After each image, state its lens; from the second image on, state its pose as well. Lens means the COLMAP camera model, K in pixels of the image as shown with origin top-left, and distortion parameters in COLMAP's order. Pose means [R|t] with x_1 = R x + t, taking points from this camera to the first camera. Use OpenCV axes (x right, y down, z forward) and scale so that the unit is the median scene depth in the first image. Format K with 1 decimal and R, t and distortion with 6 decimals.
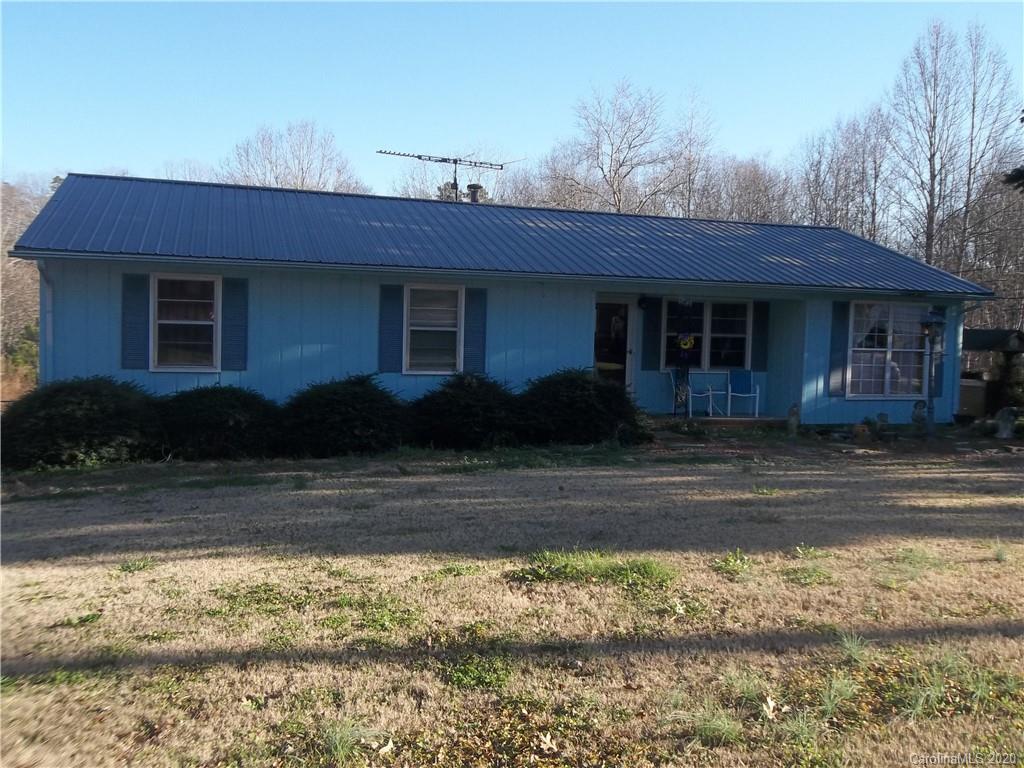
lens RADIAL K [[957.7, 0, 511.6], [0, 957.7, 377.8], [0, 0, 1]] dist [0.045970, 0.000000]
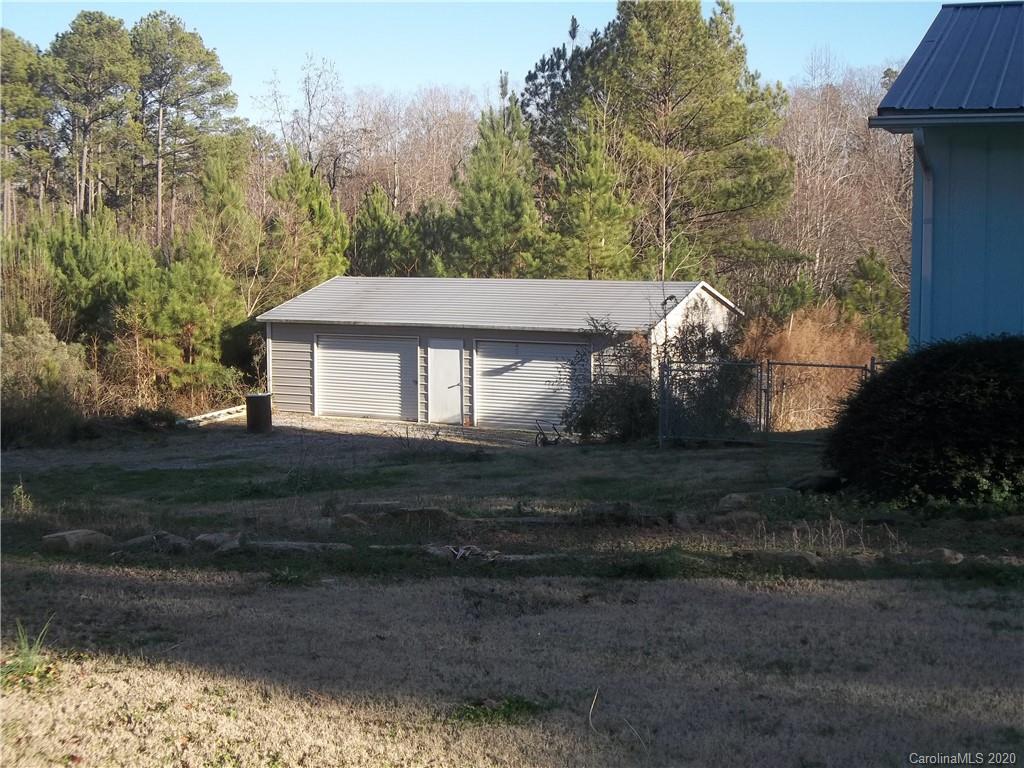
lens RADIAL K [[1304.7, 0, 513.1], [0, 1304.7, 386.4], [0, 0, 1]] dist [-0.193764, 0.000000]
pose [[0.754210, 0.043605, -0.655184, -0.181234], [-0.015158, 0.998683, 0.049016, -0.003574], [0.656458, -0.027037, 0.753878, 0.293463]]
